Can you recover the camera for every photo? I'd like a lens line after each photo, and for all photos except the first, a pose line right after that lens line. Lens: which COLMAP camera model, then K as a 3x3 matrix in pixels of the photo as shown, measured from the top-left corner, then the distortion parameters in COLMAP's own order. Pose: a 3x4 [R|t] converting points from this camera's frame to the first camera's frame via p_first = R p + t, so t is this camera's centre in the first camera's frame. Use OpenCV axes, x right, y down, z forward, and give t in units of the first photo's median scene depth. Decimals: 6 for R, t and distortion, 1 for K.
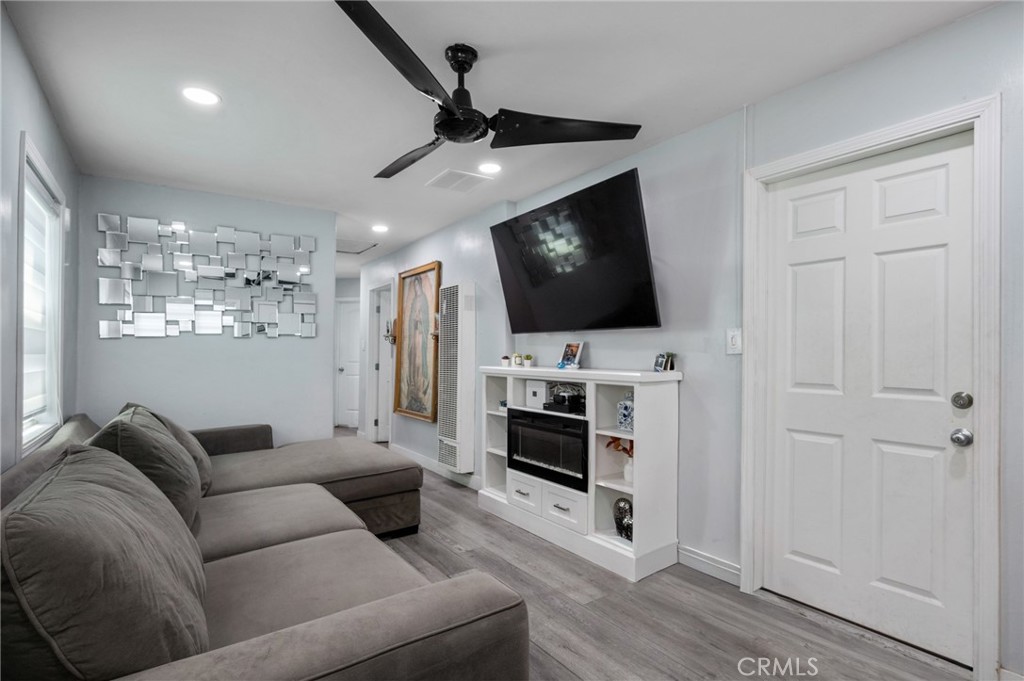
lens RADIAL K [[502.2, 0, 516.2], [0, 502.2, 344.8], [0, 0, 1]] dist [0.001486, 0.000174]
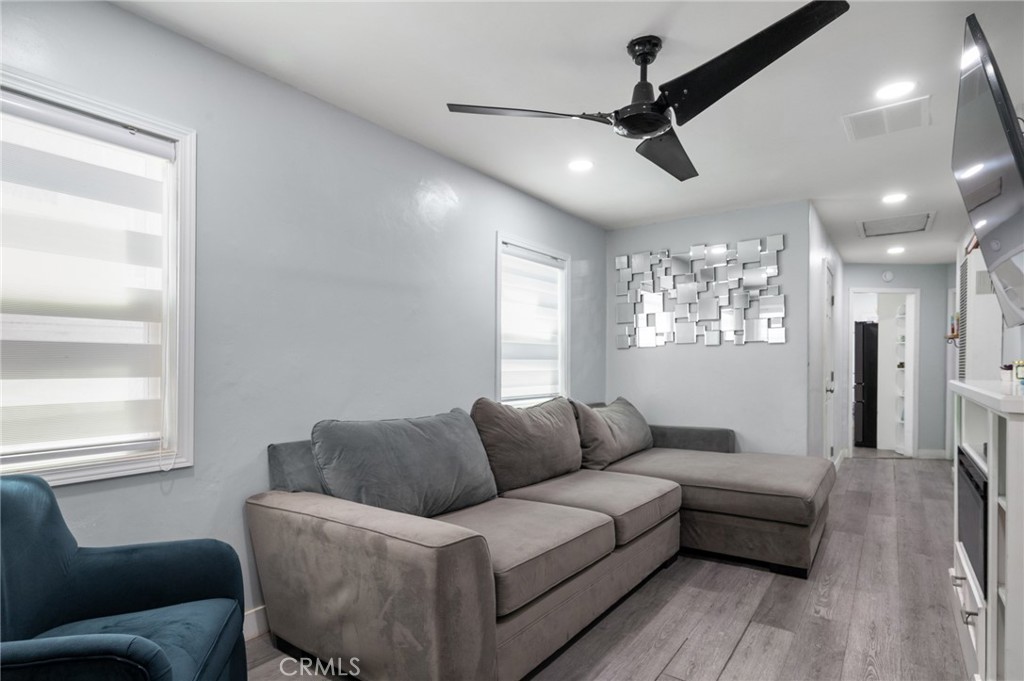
lens RADIAL K [[546.2, 0, 508.5], [0, 546.2, 353.5], [0, 0, 1]] dist [0.000485, 0.000303]
pose [[0.324050, -0.011035, -0.945976, 0.380837], [0.010261, 0.999914, -0.008149, 0.007330], [0.945984, -0.007066, 0.324135, 0.198738]]
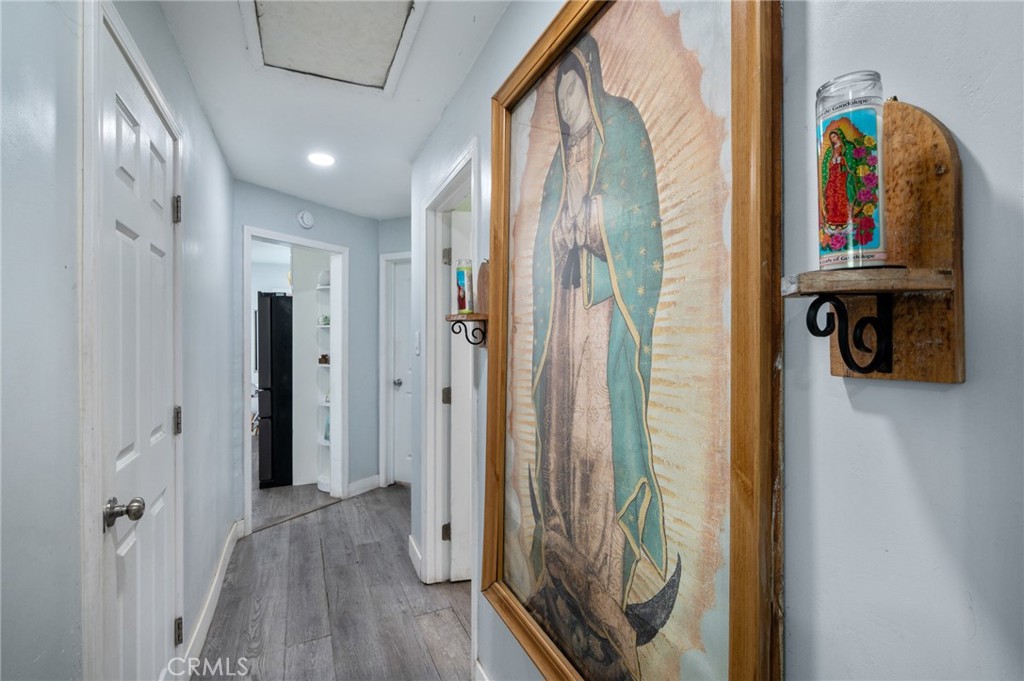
lens RADIAL K [[453.9, 0, 519.7], [0, 453.9, 341.1], [0, 0, 1]] dist [0.000219, 0.000338]
pose [[0.983843, -0.007579, -0.178871, -0.237292], [0.011992, 0.999649, 0.023603, -0.014219], [0.178629, -0.025367, 0.983589, 1.014433]]
